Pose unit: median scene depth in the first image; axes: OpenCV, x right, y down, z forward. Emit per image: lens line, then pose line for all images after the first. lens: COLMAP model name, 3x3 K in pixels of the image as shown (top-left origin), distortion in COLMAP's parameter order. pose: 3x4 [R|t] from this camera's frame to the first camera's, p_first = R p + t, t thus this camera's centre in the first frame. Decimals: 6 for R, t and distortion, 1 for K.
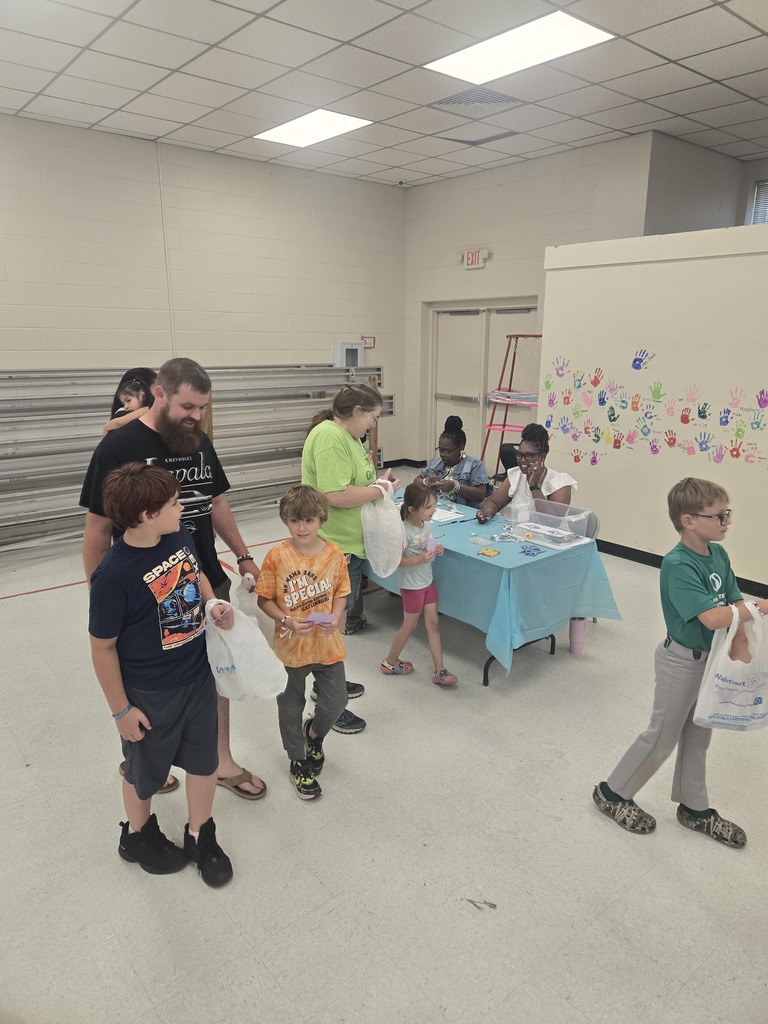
lens RADIAL K [[702.5, 0, 392.7], [0, 702.5, 541.1], [0, 0, 1]] dist [0.004355, 0.005585]
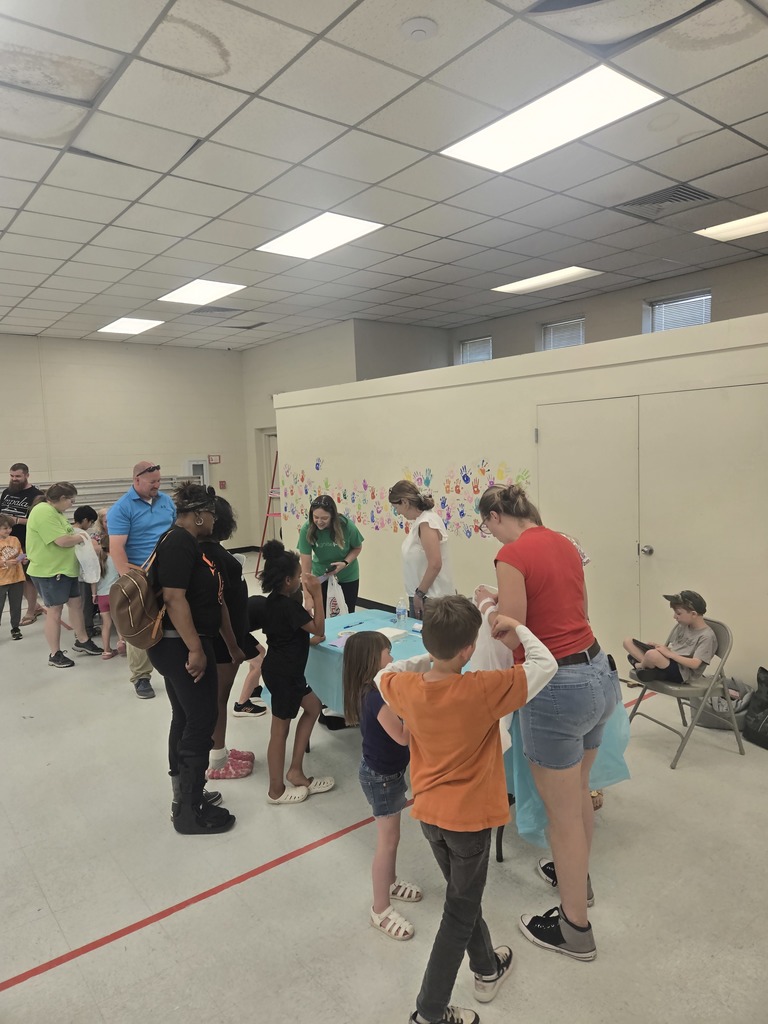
lens RADIAL K [[702.5, 0, 383.7], [0, 702.5, 511.9], [0, 0, 1]] dist [0.004355, 0.005585]
pose [[0.999091, -0.035318, -0.023891, 0.455593], [0.029880, 0.979618, -0.198632, 0.130141], [0.030419, 0.197738, 0.979783, -0.402124]]
